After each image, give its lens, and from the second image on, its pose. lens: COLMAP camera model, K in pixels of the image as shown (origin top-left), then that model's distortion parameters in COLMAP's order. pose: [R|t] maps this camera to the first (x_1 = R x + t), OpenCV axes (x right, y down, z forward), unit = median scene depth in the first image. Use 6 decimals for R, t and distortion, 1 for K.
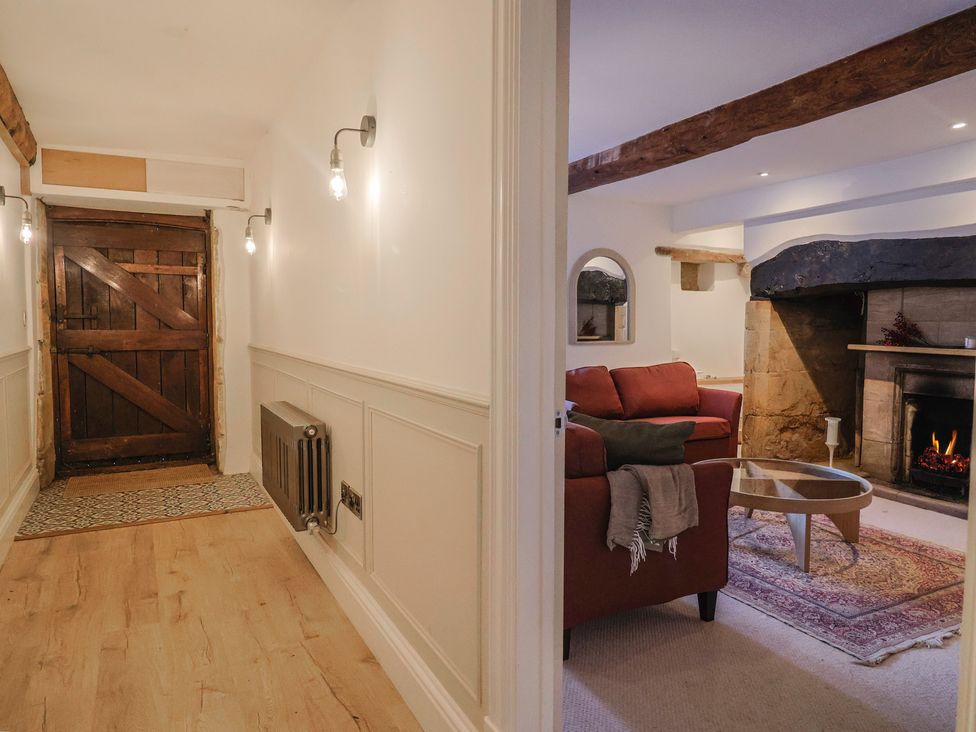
lens RADIAL K [[698.7, 0, 488.0], [0, 698.7, 366.0], [0, 0, 1]] dist [-0.014996, -0.003266]
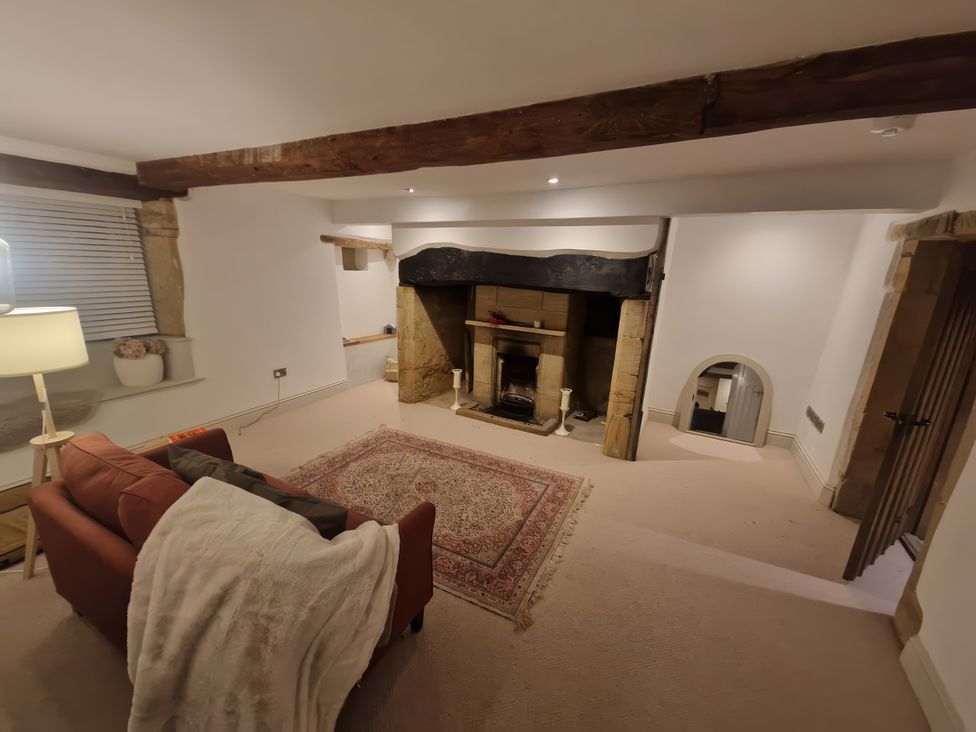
lens RADIAL K [[401.6, 0, 491.7], [0, 401.6, 378.7], [0, 0, 1]] dist [0.001341, 0.000092]
pose [[0.803131, -0.131978, 0.581001, 0.048318], [-0.005486, 0.973478, 0.228716, -0.107550], [-0.595778, -0.186876, 0.781106, 0.275341]]
